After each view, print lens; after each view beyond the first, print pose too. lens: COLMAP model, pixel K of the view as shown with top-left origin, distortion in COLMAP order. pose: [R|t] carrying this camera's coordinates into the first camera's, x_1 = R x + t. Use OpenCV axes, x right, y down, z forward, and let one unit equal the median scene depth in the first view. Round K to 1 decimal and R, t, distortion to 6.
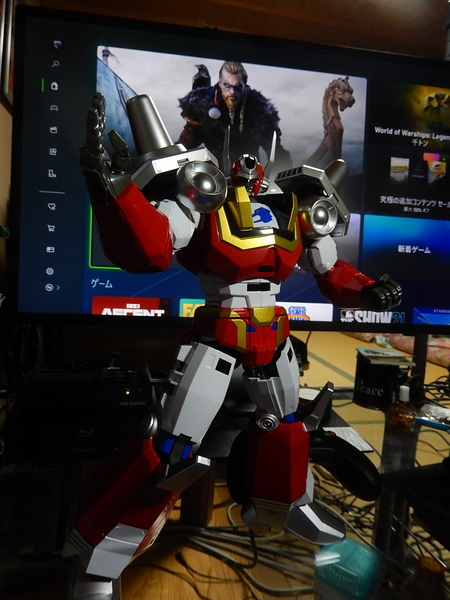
lens RADIAL K [[435.9, 0, 218.5], [0, 435.9, 301.1], [0, 0, 1]] dist [-0.017606, -0.000659]
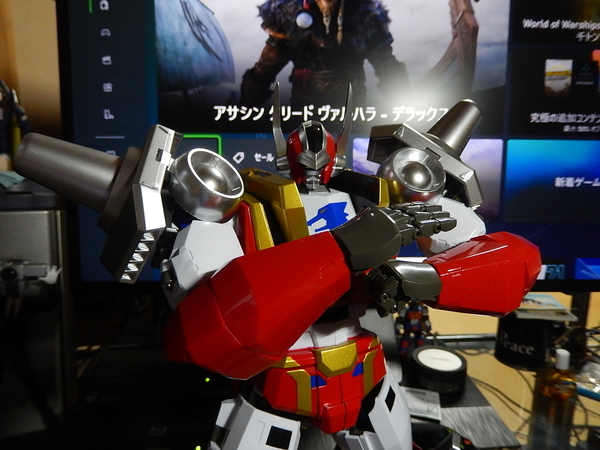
lens RADIAL K [[435.9, 0, 299.3], [0, 435.9, 227.3], [0, 0, 1]] dist [-0.017606, -0.000659]
pose [[0.991008, -0.026133, -0.131223, 0.073551], [0.035624, 0.996875, 0.070509, -0.119656], [0.128971, -0.074549, 0.988842, 0.205986]]
